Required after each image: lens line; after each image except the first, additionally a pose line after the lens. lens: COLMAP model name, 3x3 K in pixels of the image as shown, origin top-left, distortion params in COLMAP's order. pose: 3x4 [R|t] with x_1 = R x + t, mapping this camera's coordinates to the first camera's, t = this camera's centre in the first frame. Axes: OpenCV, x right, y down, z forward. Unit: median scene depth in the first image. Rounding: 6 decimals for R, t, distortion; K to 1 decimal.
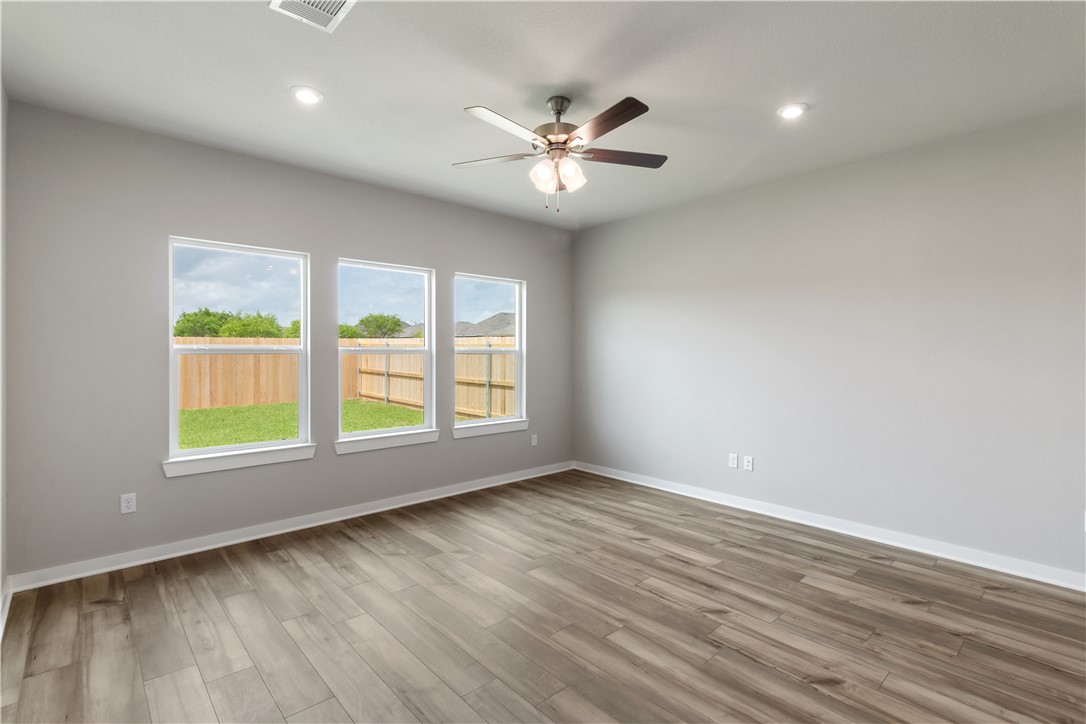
lens RADIAL K [[506.2, 0, 547.0], [0, 506.2, 355.9], [0, 0, 1]] dist [0.001739, 0.000632]
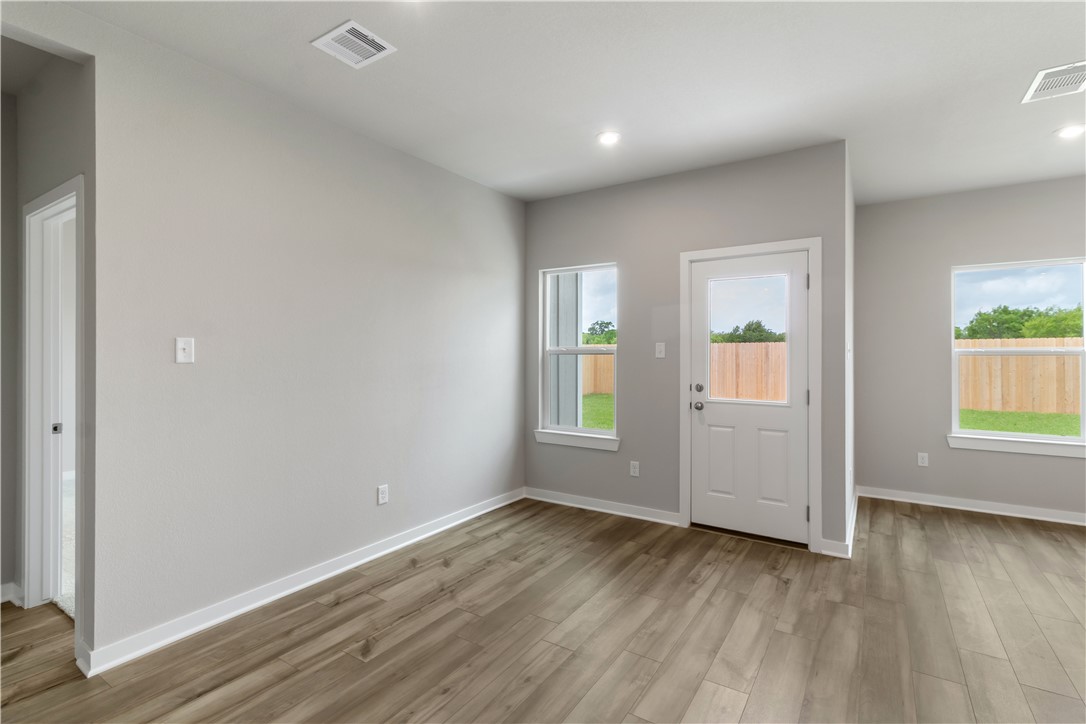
lens RADIAL K [[509.2, 0, 546.4], [0, 509.2, 346.2], [0, 0, 1]] dist [0.002385, 0.000243]
pose [[0.243688, -0.016699, -0.969710, 0.343594], [-0.006455, 0.999802, -0.018839, 0.005278], [0.969832, 0.010850, 0.243532, -0.417310]]
